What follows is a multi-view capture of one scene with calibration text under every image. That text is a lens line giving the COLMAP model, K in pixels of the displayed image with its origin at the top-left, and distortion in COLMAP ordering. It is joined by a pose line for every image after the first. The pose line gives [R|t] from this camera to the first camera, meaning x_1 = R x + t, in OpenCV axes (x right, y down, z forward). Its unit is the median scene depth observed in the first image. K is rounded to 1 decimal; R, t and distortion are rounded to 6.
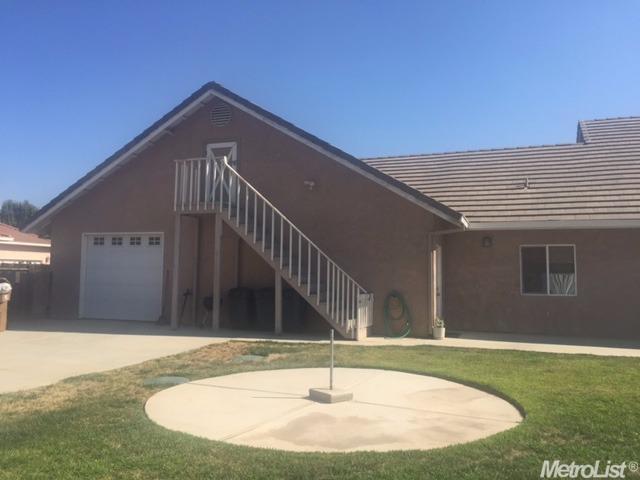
lens RADIAL K [[561.8, 0, 309.8], [0, 561.8, 227.8], [0, 0, 1]] dist [0.084670, -0.103603]
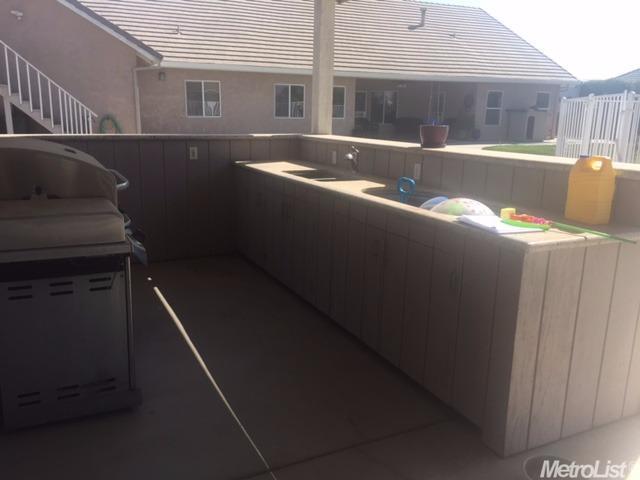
lens RADIAL K [[561.8, 0, 319.7], [0, 561.8, 239.1], [0, 0, 1]] dist [0.084670, -0.103603]
pose [[0.696739, -0.165022, 0.698085, -0.451173], [-0.063988, 0.955001, 0.289619, -0.021403], [-0.714465, -0.246458, 0.654826, -0.238613]]
